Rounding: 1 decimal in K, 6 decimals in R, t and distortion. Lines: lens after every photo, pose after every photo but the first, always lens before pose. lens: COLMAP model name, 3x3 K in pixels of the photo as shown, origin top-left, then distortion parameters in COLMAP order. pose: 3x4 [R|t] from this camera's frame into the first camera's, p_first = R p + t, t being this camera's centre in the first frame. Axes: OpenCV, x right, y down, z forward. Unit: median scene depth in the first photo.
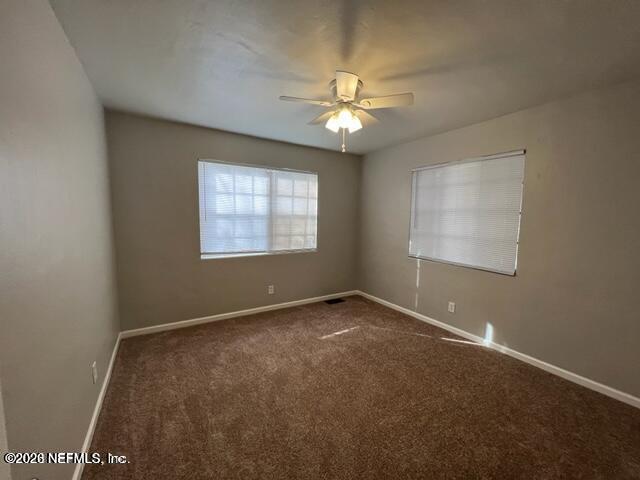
lens RADIAL K [[255.2, 0, 320.0], [0, 255.2, 240.0], [0, 0, 1]] dist [0.000355, 0.000036]
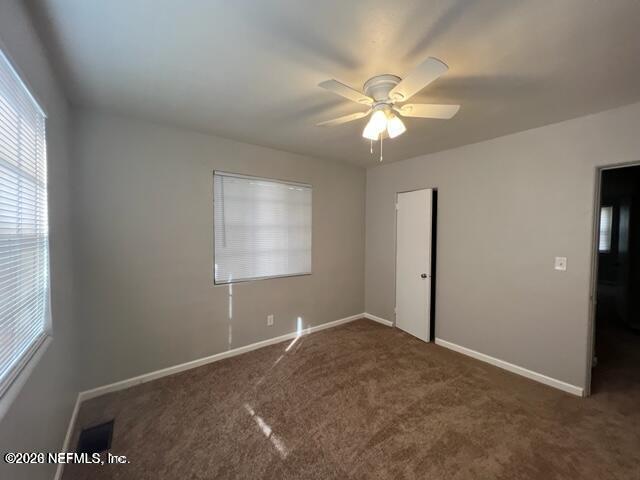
lens RADIAL K [[255.2, 0, 320.0], [0, 255.2, 240.0], [0, 0, 1]] dist [0.000355, 0.000036]
pose [[-0.084327, -0.049009, 0.995232, -0.498181], [0.096096, 0.993734, 0.057078, -0.094569], [-0.991794, 0.100451, -0.079089, 0.849616]]
